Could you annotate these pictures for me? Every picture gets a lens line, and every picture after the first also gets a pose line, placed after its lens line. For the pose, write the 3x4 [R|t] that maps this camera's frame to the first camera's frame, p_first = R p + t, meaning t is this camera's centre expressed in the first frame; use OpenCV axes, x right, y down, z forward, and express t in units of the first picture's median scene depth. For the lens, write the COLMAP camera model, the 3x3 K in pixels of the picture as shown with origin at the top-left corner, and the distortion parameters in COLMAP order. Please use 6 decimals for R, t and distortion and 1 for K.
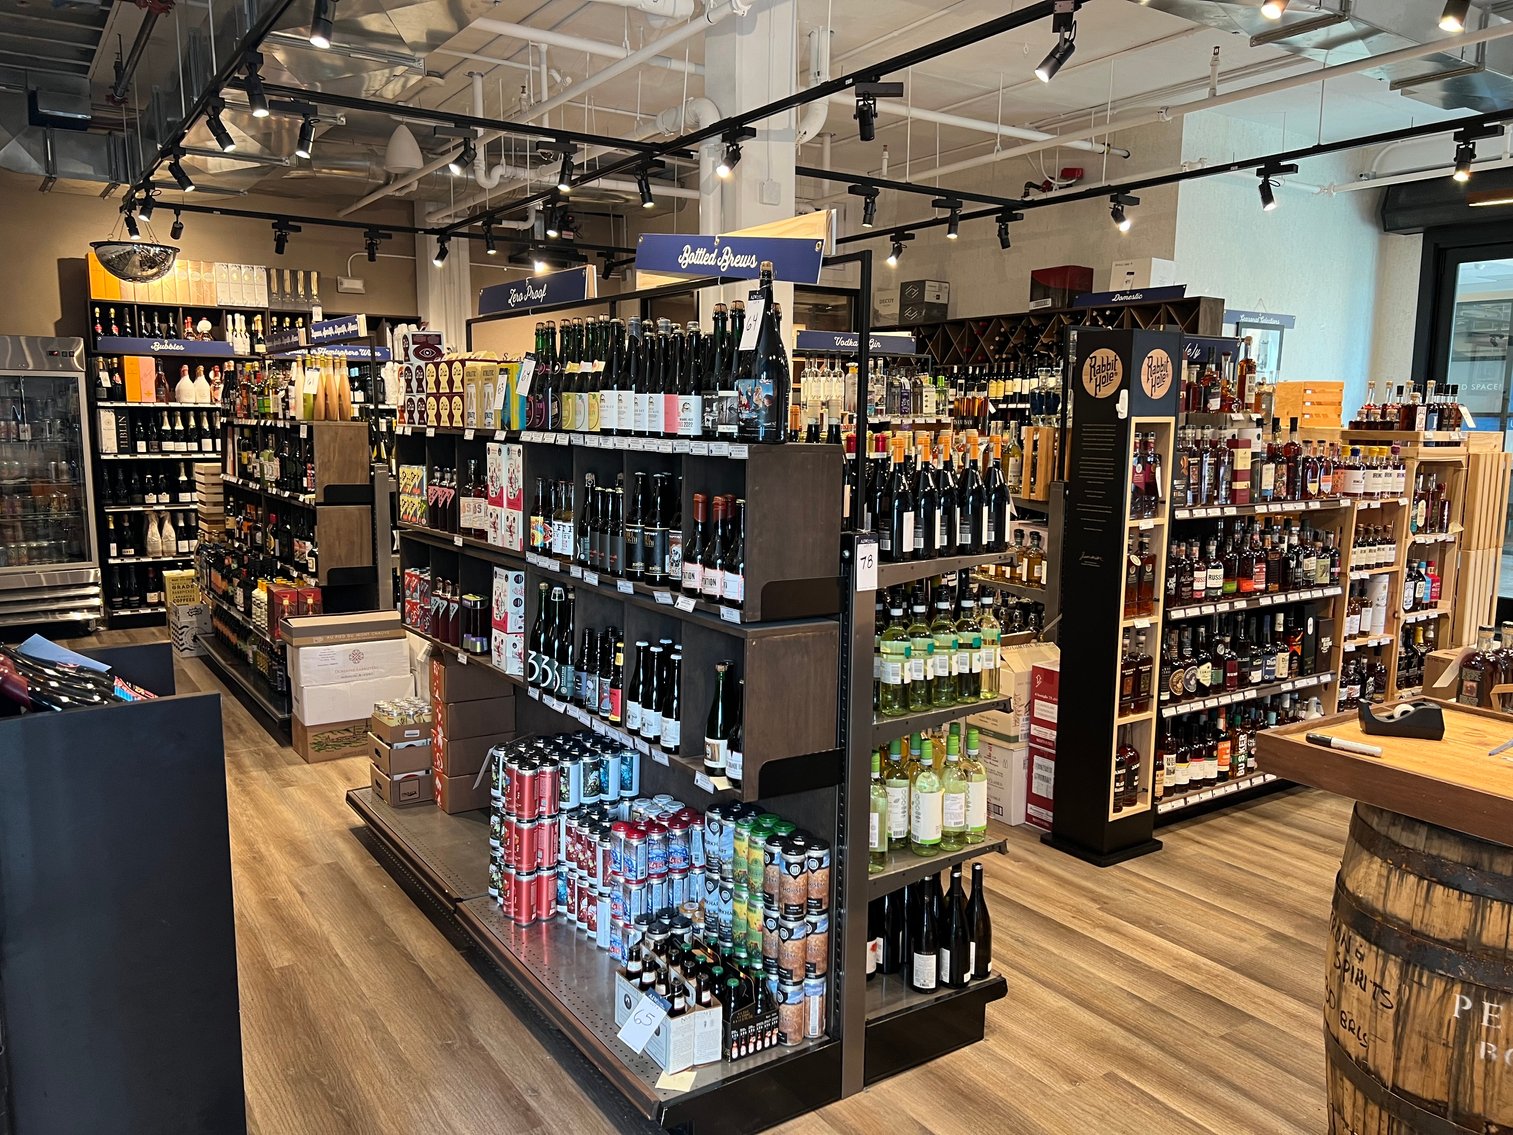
lens RADIAL K [[1145.5, 0, 756.5], [0, 1145.5, 567.5], [0, 0, 1]] dist [-0.008614, -0.008896]
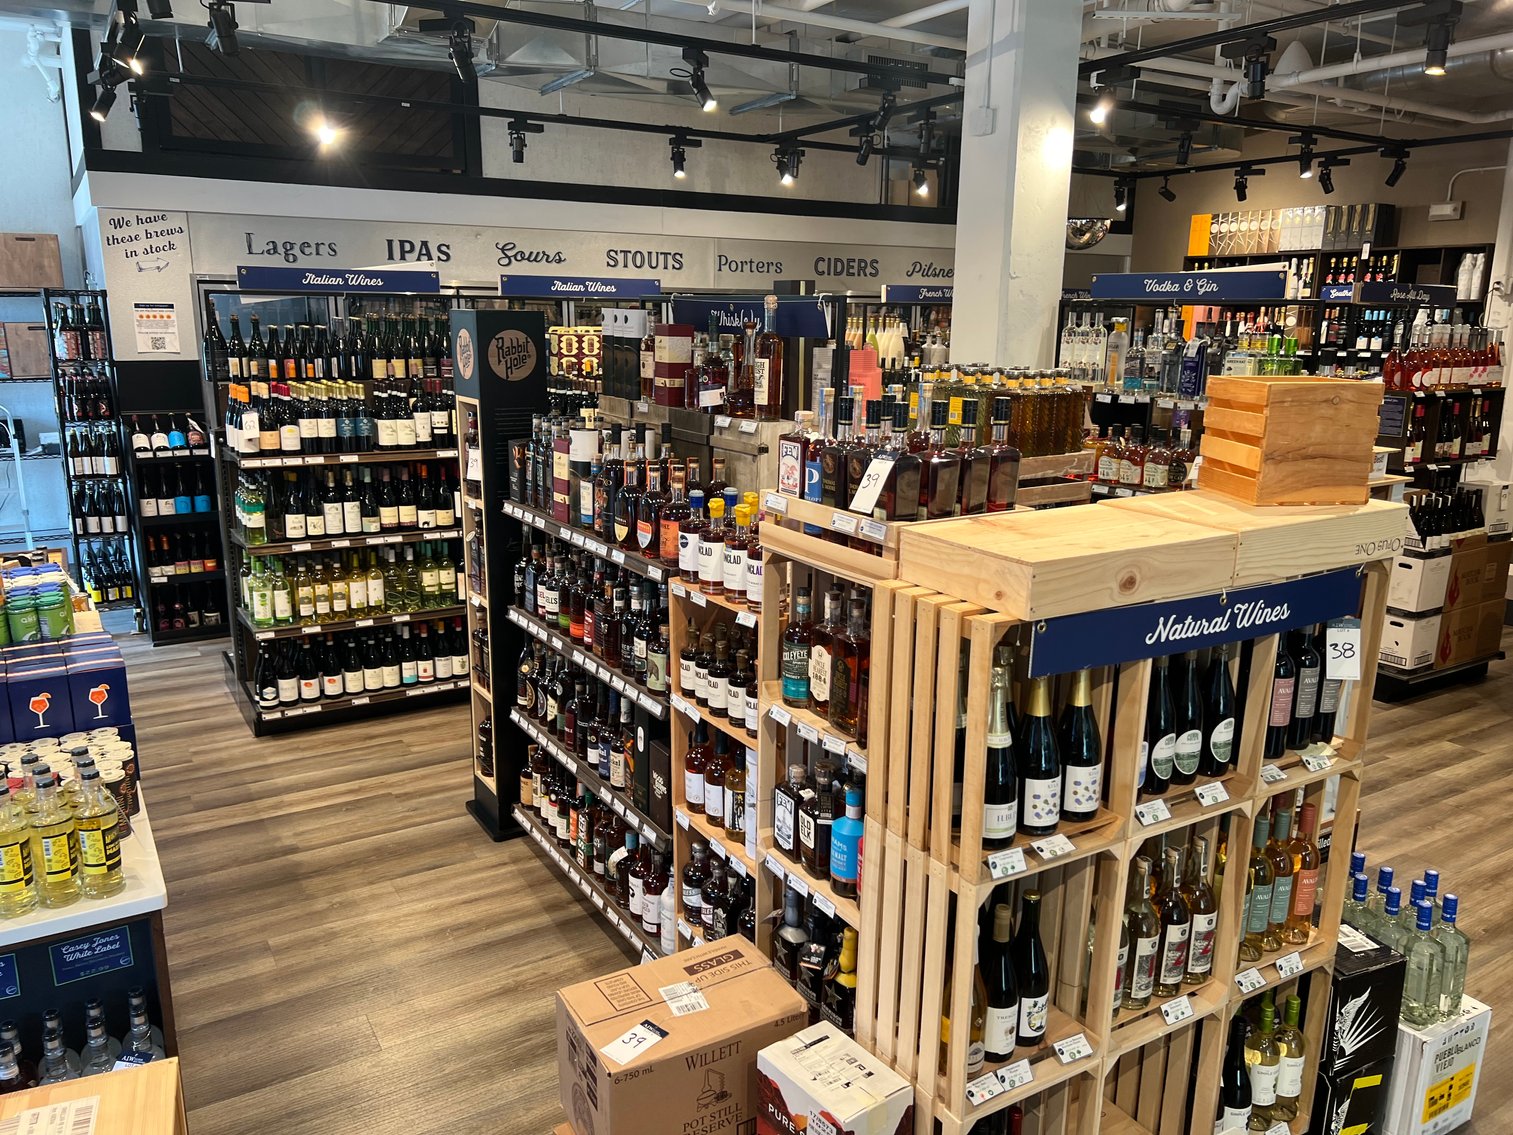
lens RADIAL K [[1145.5, 0, 756.5], [0, 1145.5, 567.5], [0, 0, 1]] dist [-0.008614, -0.008896]
pose [[-0.045322, 0.206451, -0.977407, 1.296656], [-0.132568, 0.968516, 0.210721, -0.226980], [0.990137, 0.139123, -0.016526, 1.239440]]
